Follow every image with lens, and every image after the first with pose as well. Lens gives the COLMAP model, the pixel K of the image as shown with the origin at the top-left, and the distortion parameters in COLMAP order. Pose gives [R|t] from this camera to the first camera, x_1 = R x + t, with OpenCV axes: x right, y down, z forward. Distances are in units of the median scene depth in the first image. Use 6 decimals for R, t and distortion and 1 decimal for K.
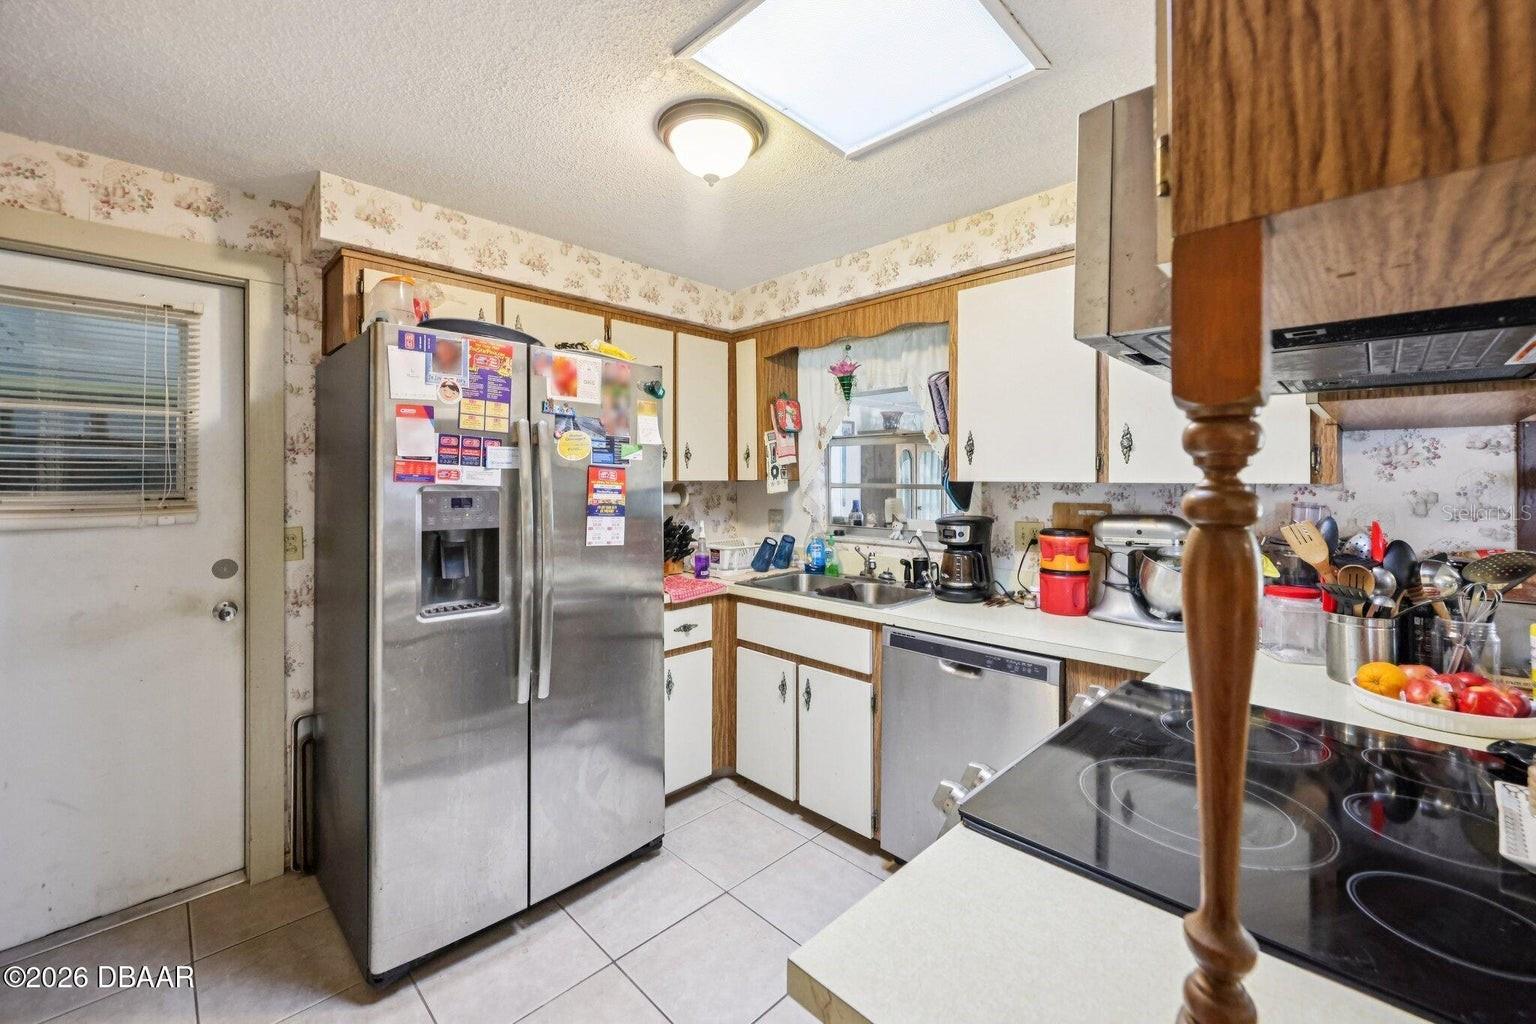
lens RADIAL K [[610.8, 0, 748.7], [0, 610.8, 481.7], [0, 0, 1]] dist [0.003641, -0.000233]
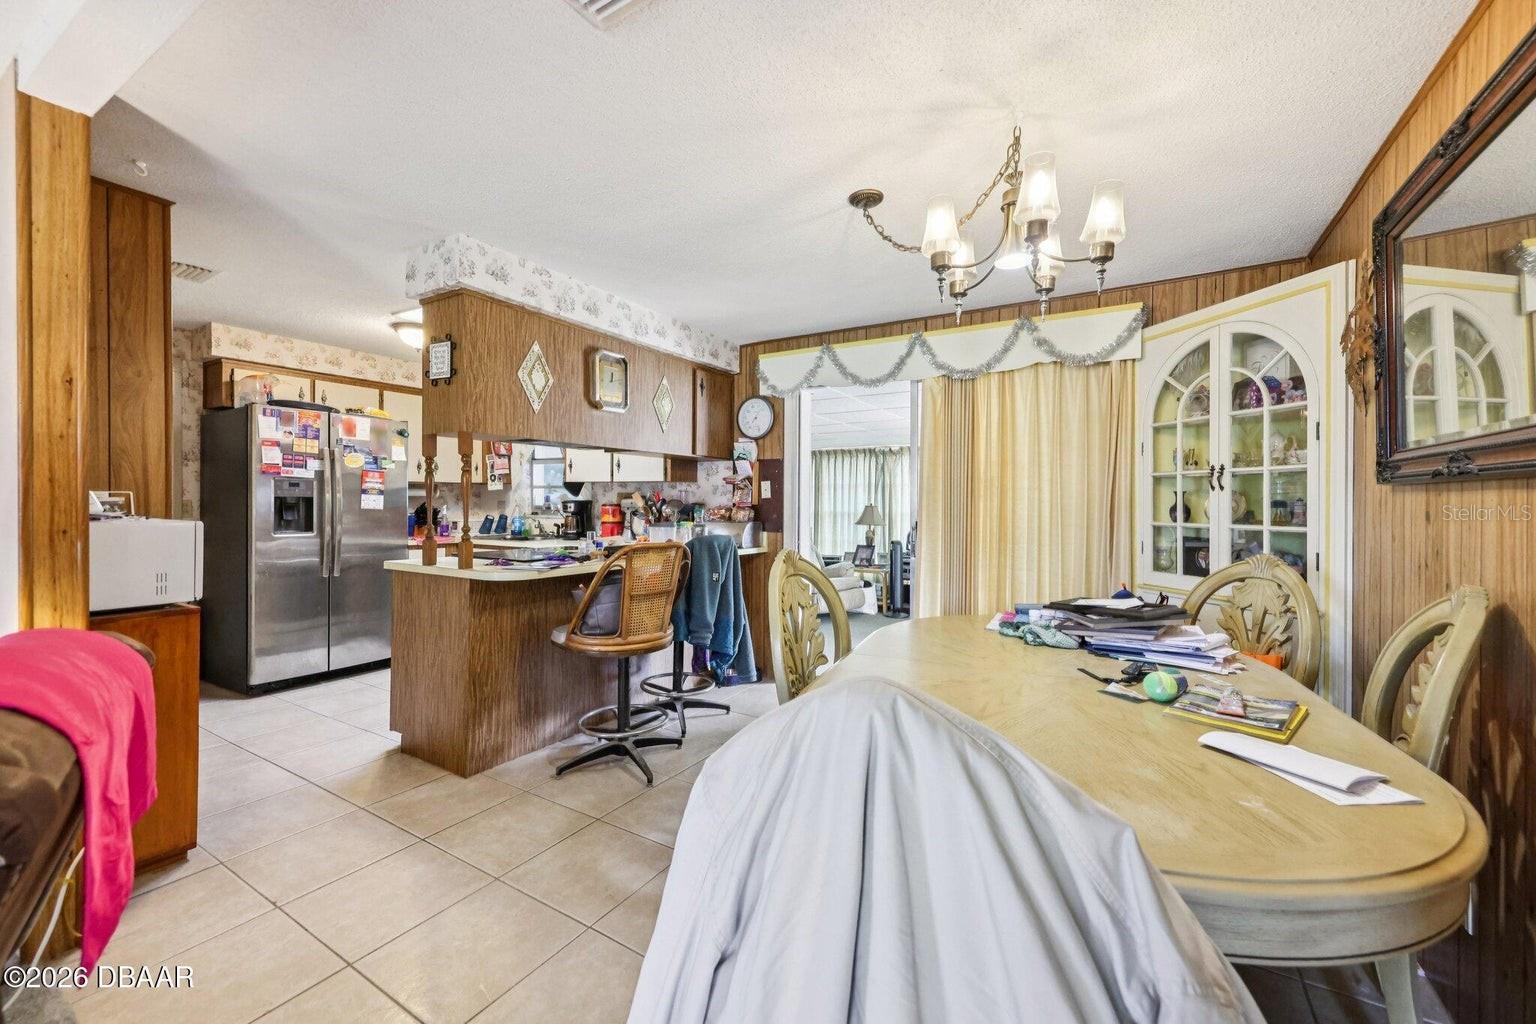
lens RADIAL K [[610.8, 0, 765.7], [0, 610.8, 504.7], [0, 0, 1]] dist [0.003641, -0.000233]
pose [[0.964942, 0.005094, 0.262412, 0.512510], [-0.006133, 0.999976, 0.003138, 0.076336], [-0.262390, -0.004637, 0.964951, -1.360120]]
